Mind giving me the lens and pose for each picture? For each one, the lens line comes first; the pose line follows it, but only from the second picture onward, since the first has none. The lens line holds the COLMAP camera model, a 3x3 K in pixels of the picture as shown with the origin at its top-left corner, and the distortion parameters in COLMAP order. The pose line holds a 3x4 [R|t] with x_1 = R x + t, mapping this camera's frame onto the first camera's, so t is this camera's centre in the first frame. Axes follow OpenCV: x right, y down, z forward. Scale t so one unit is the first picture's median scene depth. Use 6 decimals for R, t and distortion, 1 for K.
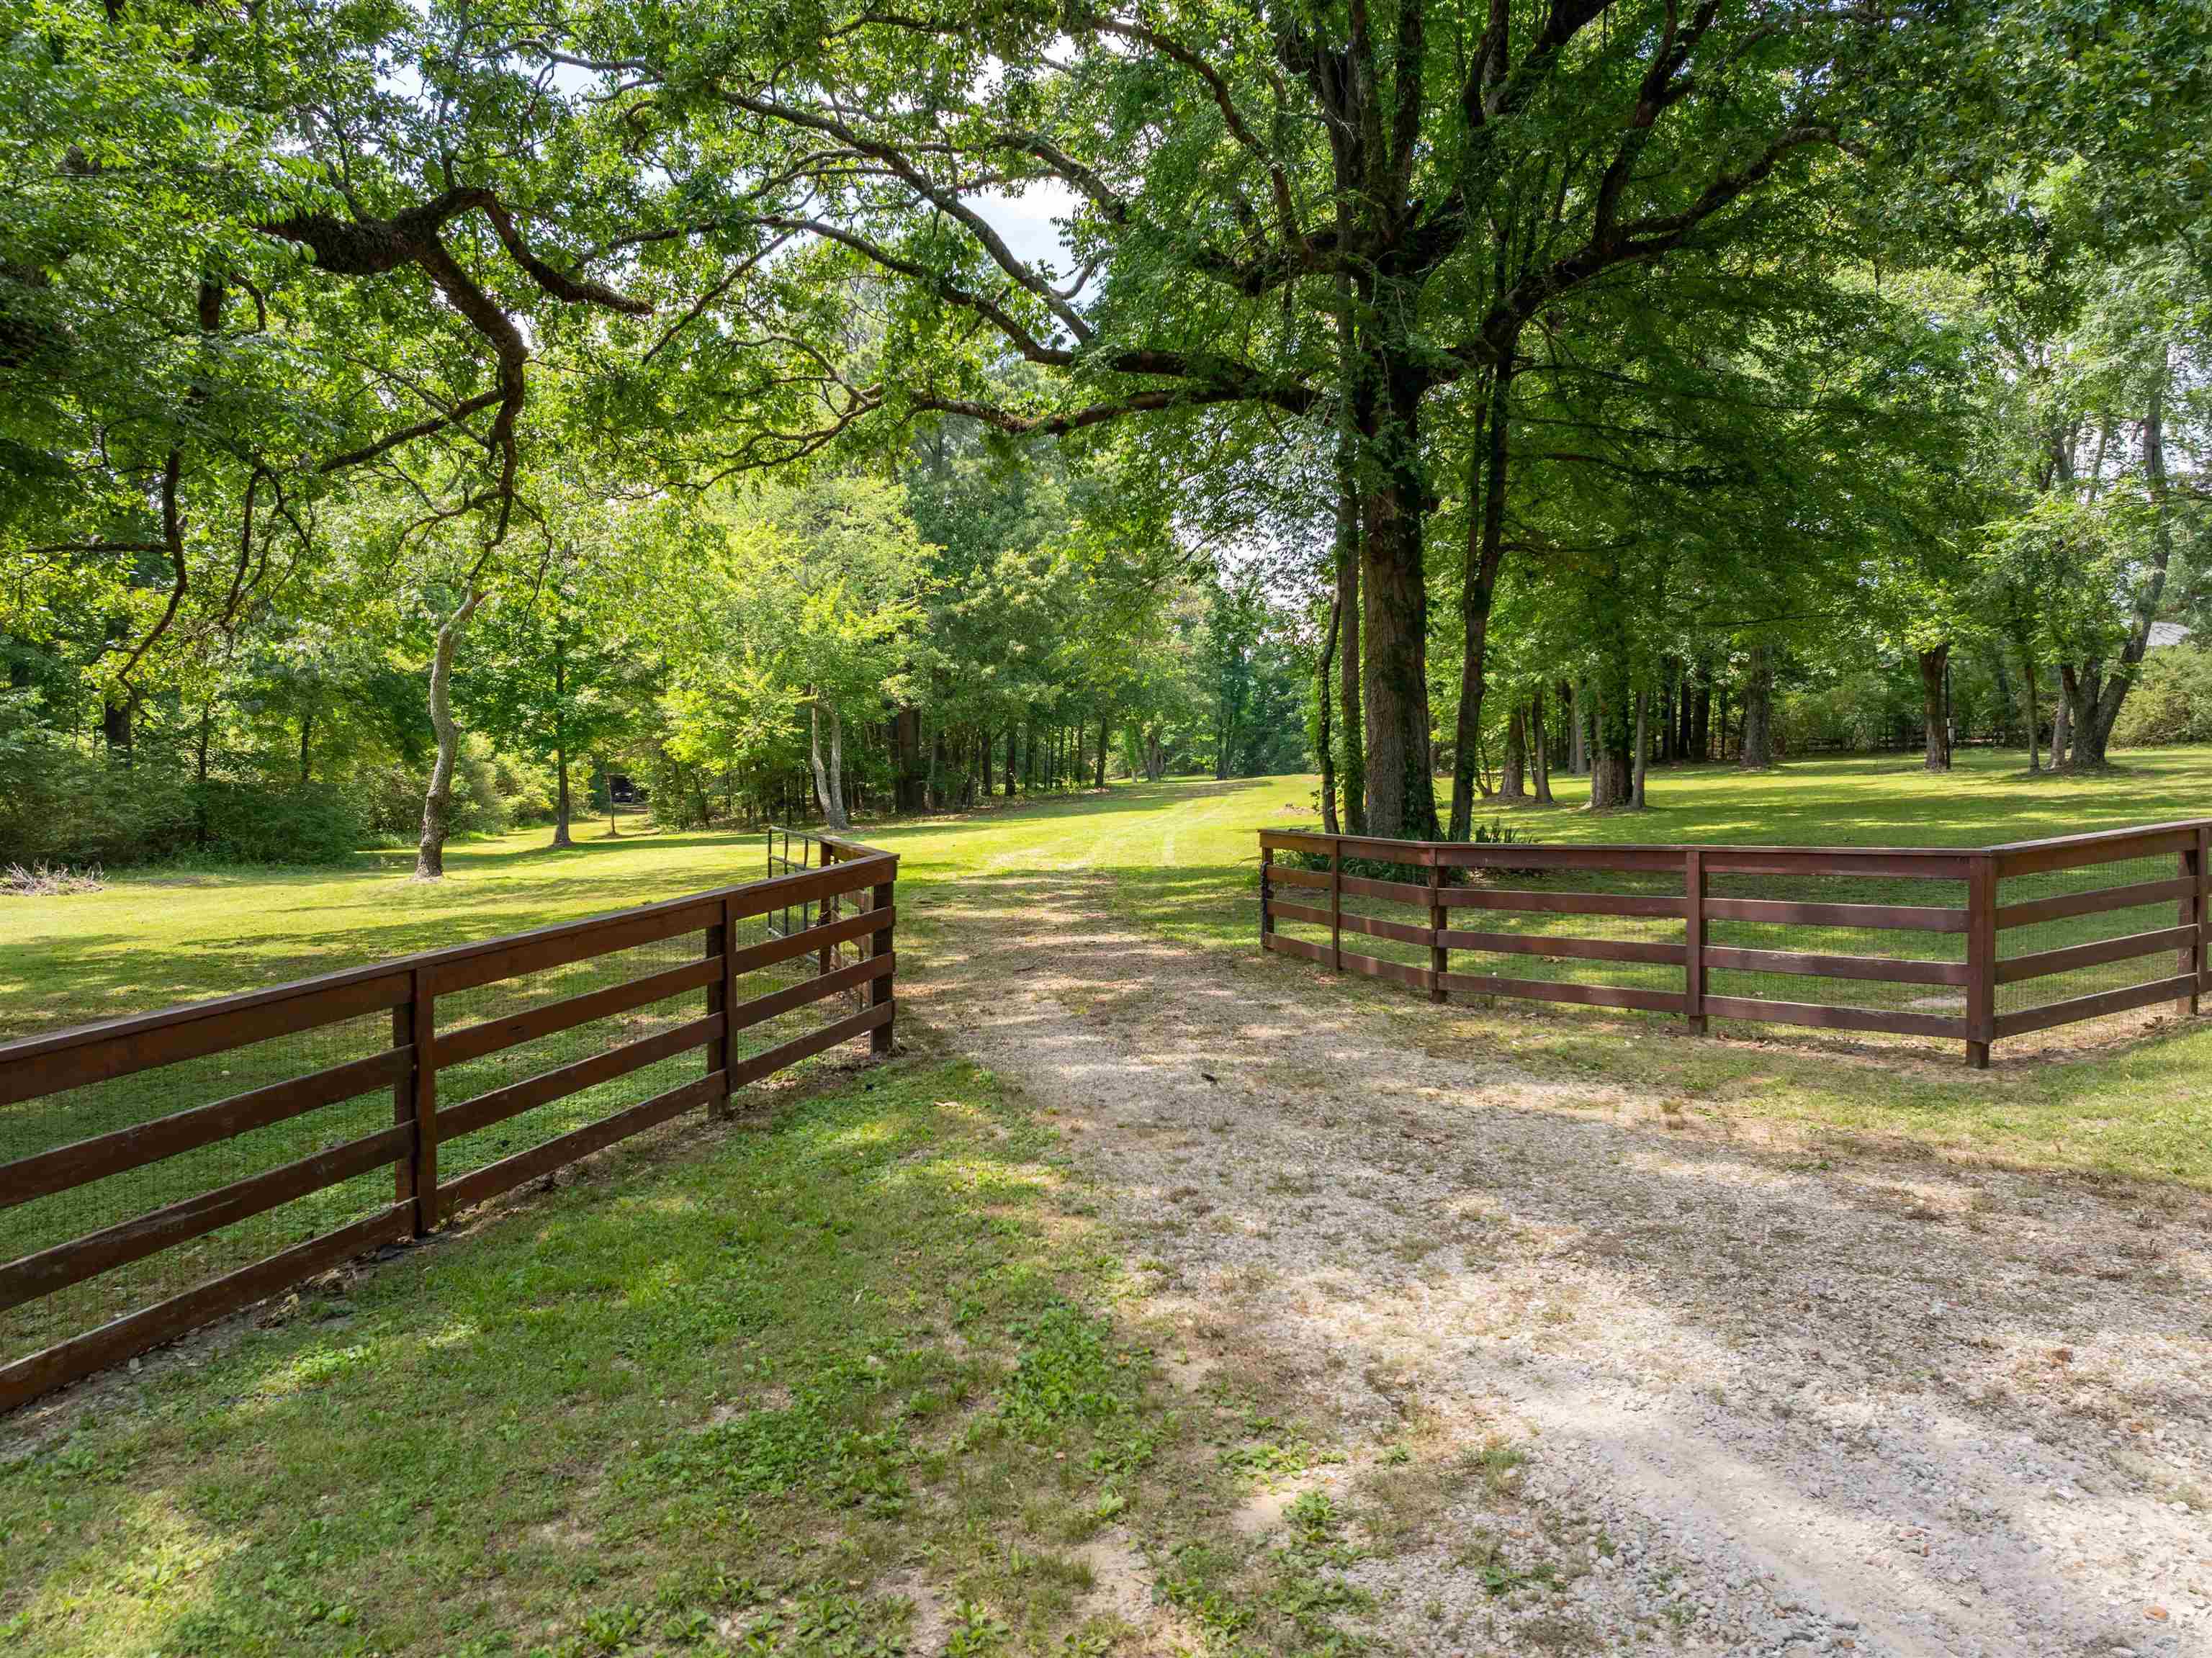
lens RADIAL K [[1540.2, 0, 1106.2], [0, 1540.2, 830.1], [0, 0, 1]] dist [0.003957, -0.003280]
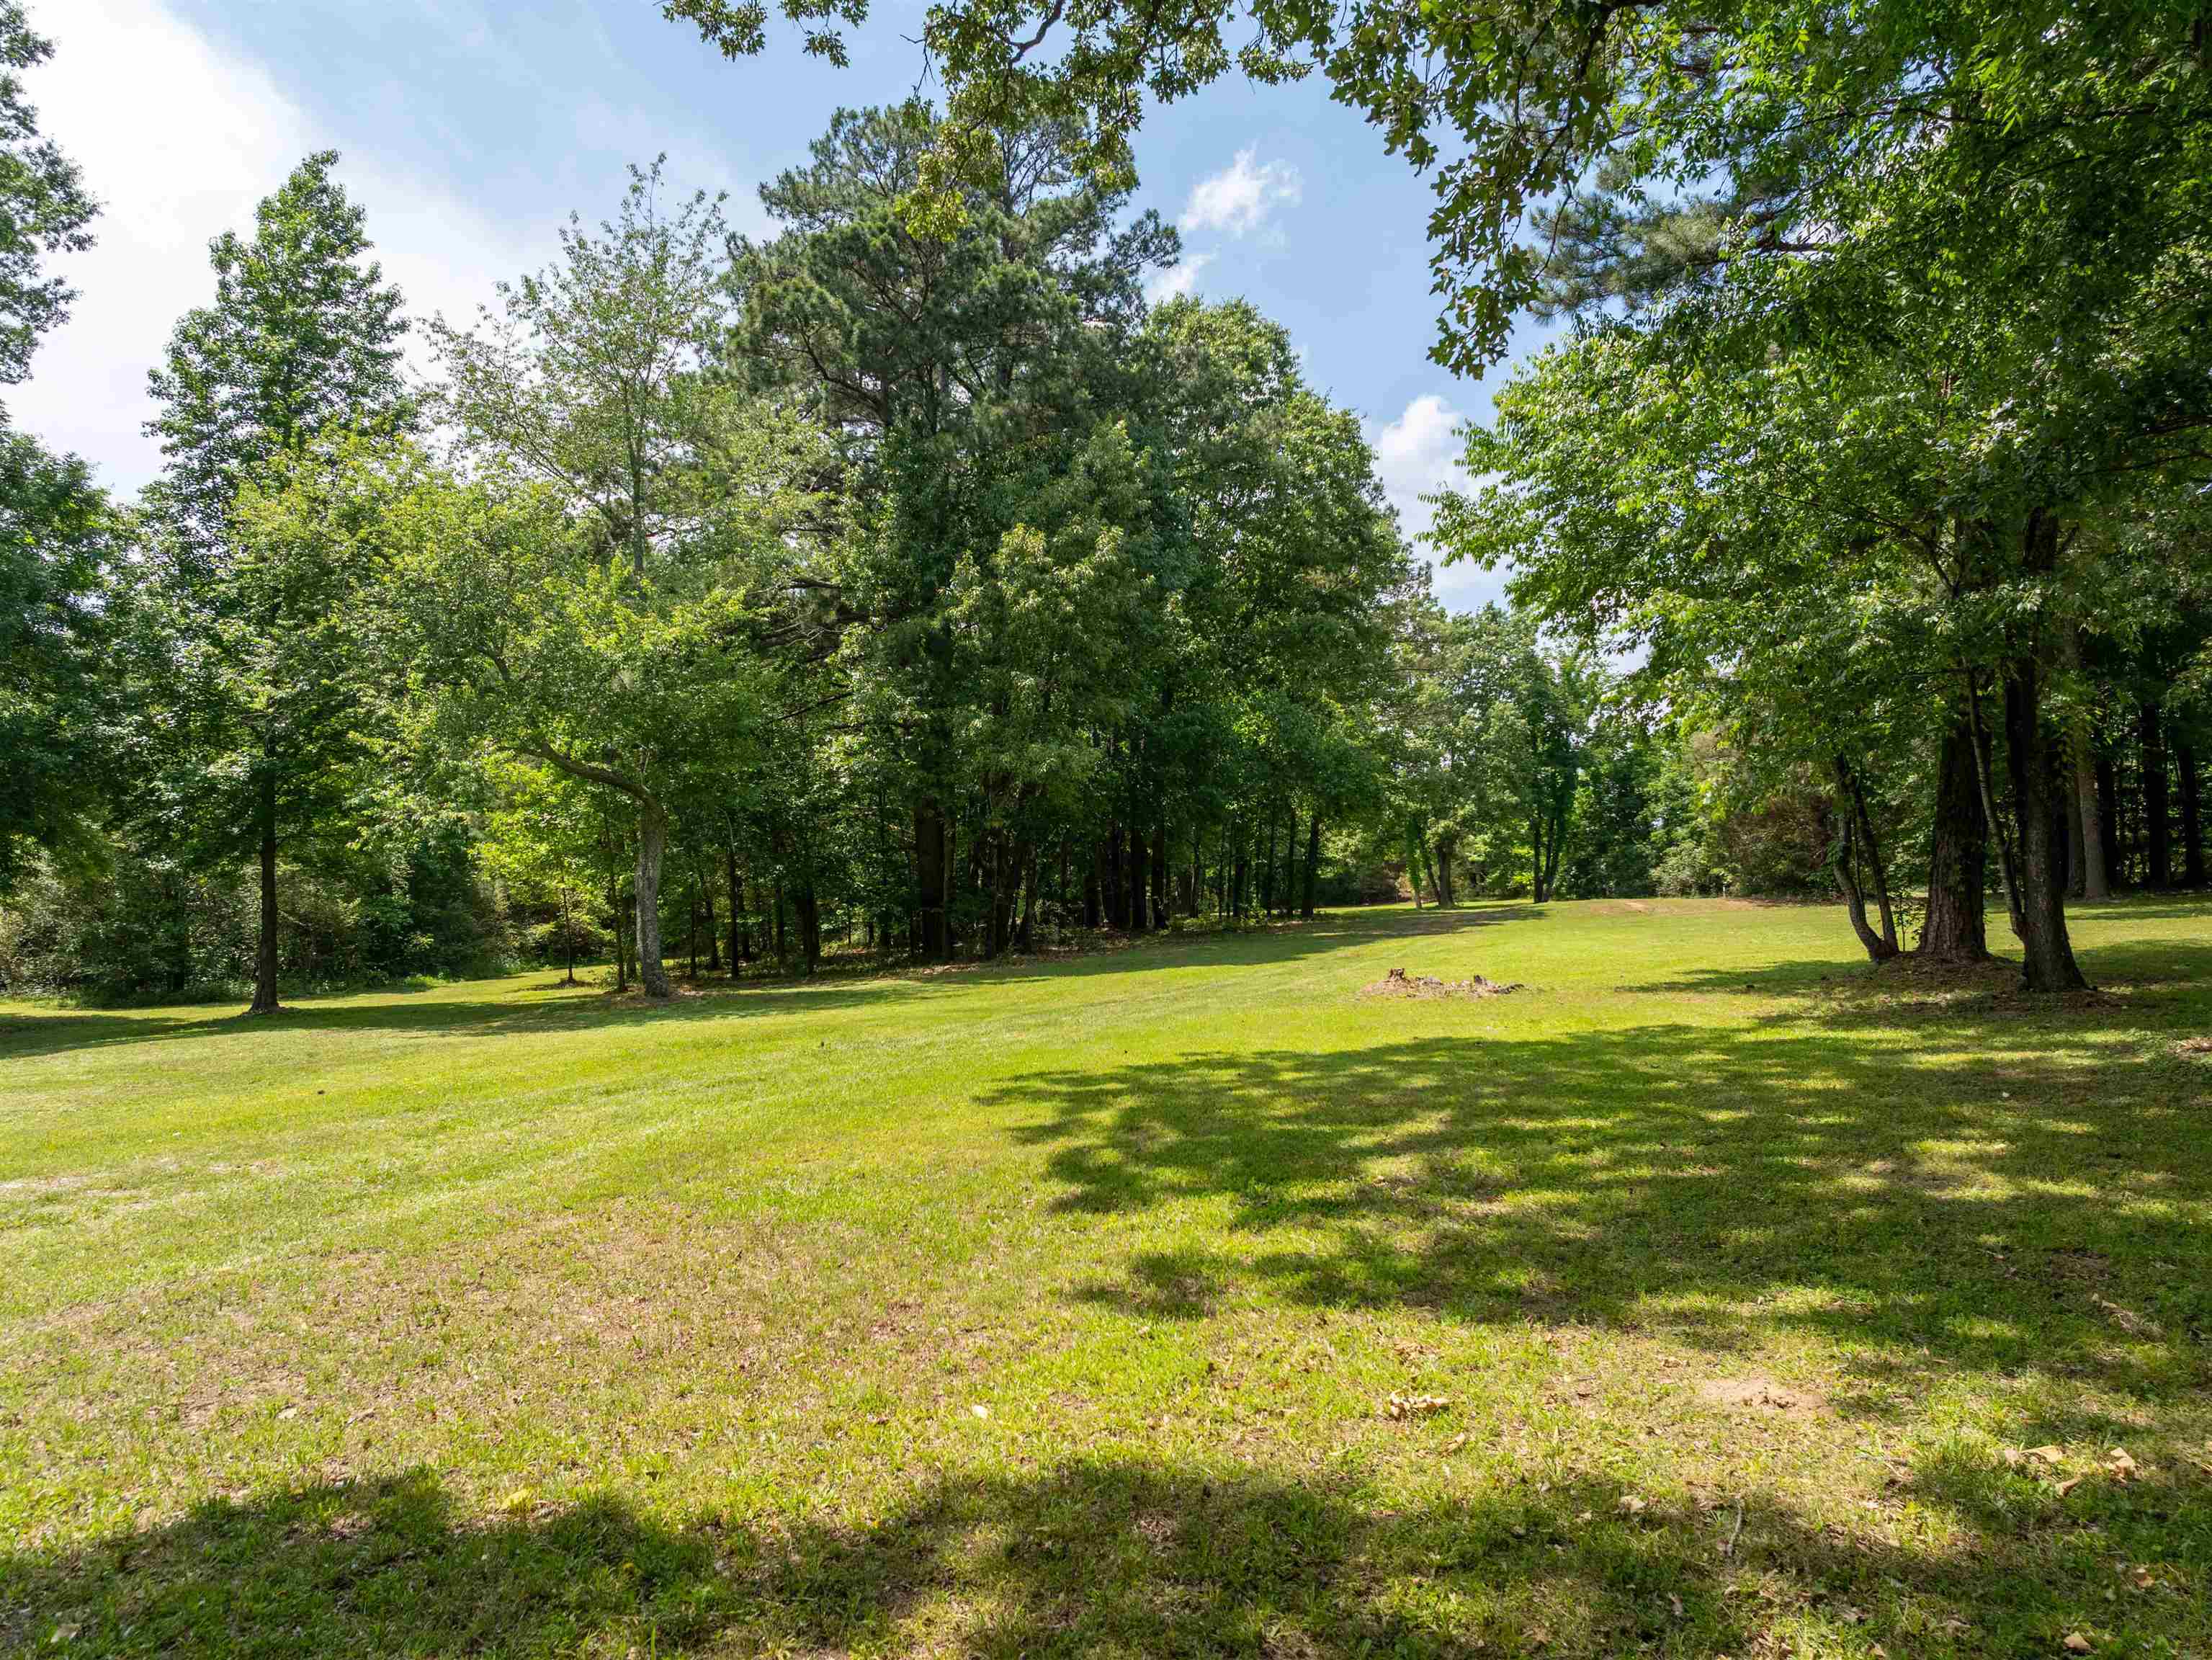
lens RADIAL K [[1540.5, 0, 1105.5], [0, 1540.5, 830.2], [0, 0, 1]] dist [0.003957, -0.003280]
pose [[0.968160, -0.009345, -0.250159, 0.118594], [-0.010430, 0.996929, -0.077608, -0.017426], [0.250116, 0.077746, 0.965089, 0.439102]]
